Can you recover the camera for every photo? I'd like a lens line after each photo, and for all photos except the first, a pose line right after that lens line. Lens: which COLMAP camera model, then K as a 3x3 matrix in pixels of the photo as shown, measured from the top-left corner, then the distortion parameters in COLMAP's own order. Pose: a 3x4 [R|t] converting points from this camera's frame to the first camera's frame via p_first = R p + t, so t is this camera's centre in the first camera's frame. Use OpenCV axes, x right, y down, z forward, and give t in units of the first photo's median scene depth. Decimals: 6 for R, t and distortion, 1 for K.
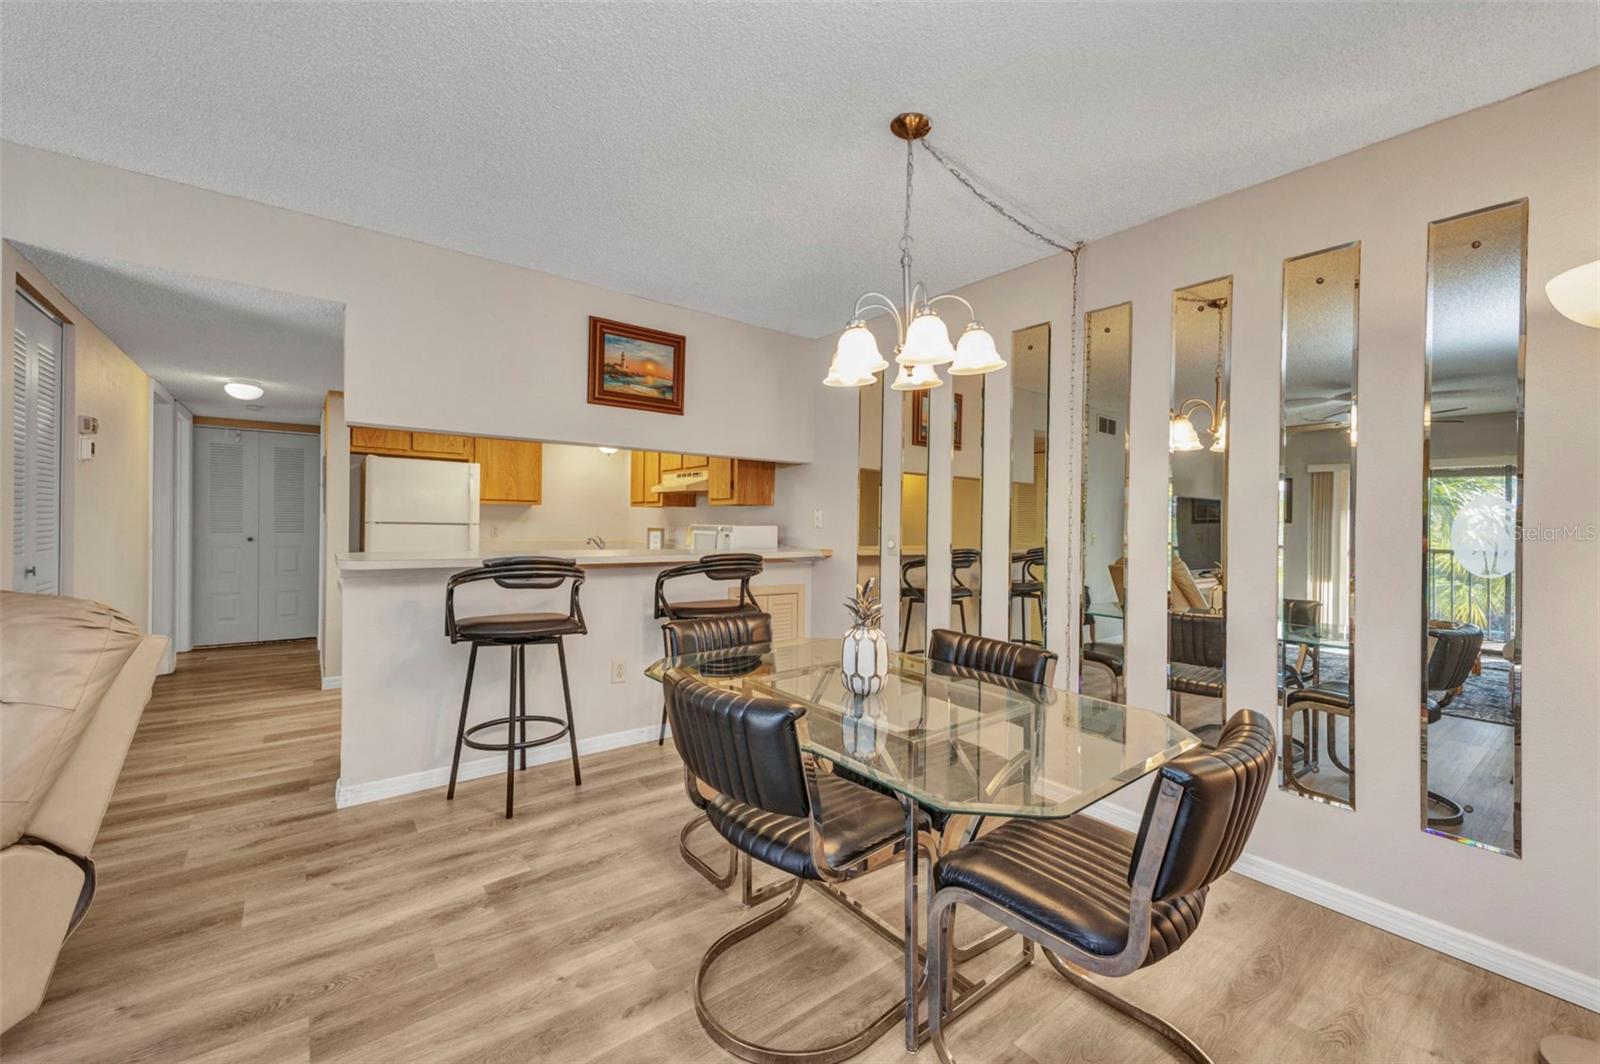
lens RADIAL K [[652.6, 0, 810.7], [0, 652.6, 532.0], [0, 0, 1]] dist [0.000440, -0.000193]
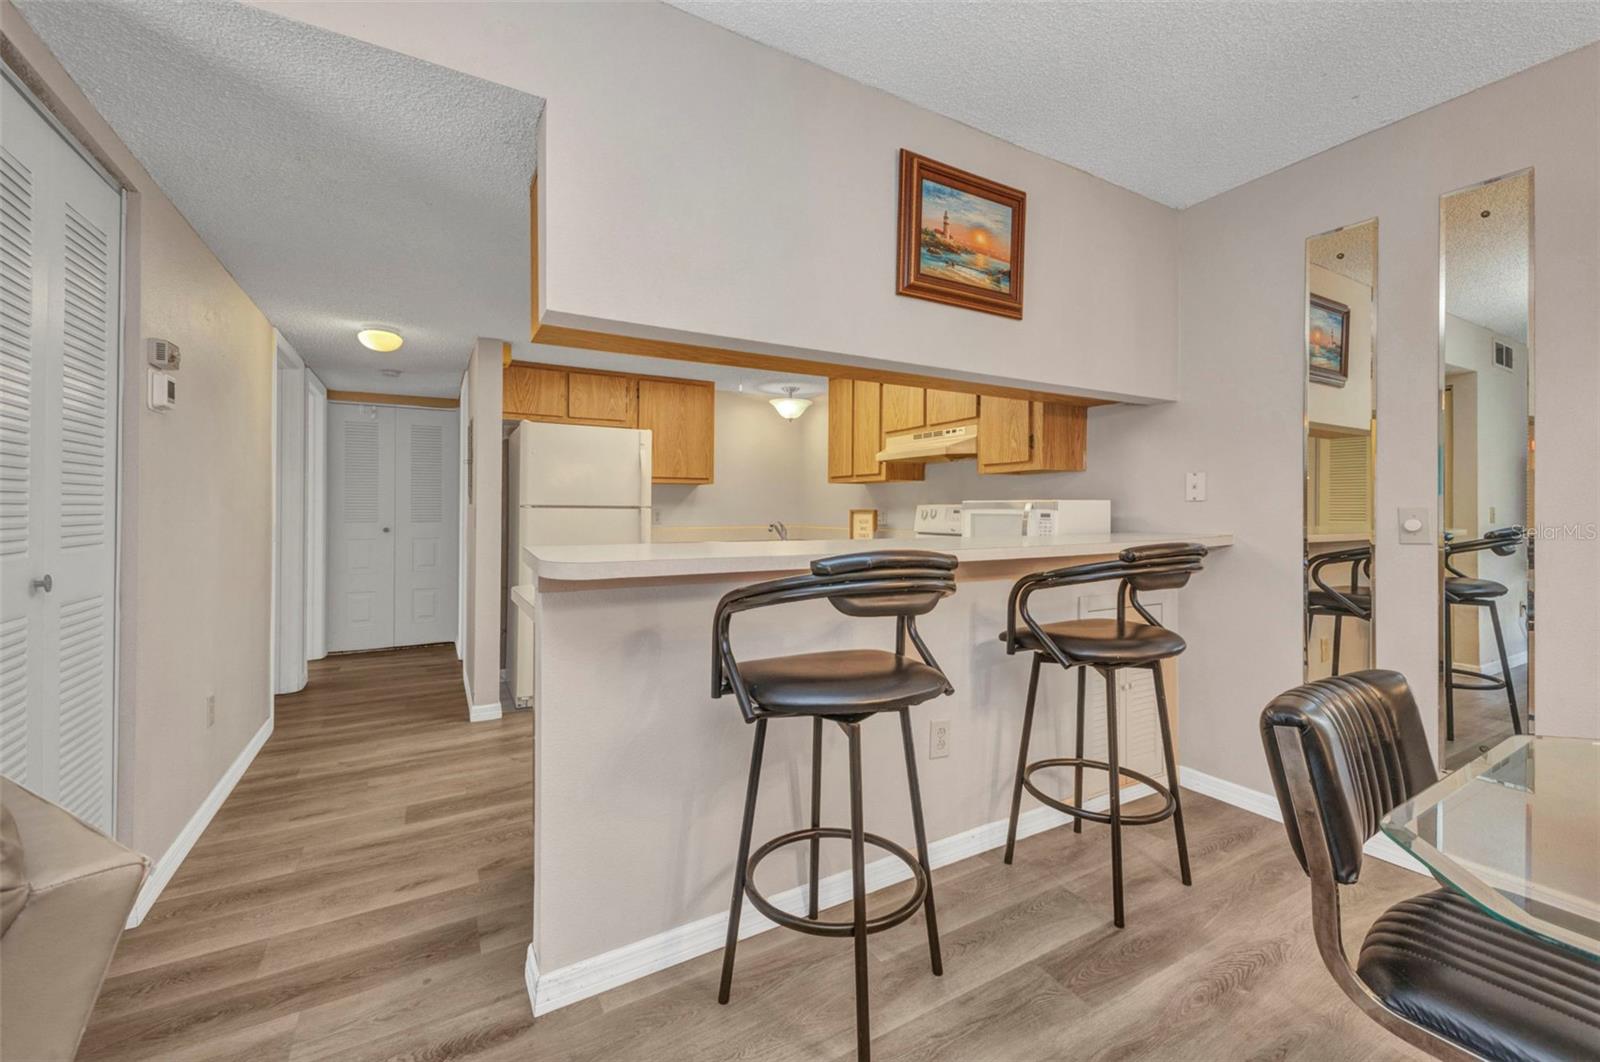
lens RADIAL K [[656.9, 0, 815.8], [0, 656.9, 508.9], [0, 0, 1]] dist [-0.001452, 0.000341]
pose [[0.991649, -0.014483, -0.128151, -0.321247], [0.012377, 0.999775, -0.017218, 0.008977], [0.128371, 0.015488, 0.991605, 0.370371]]
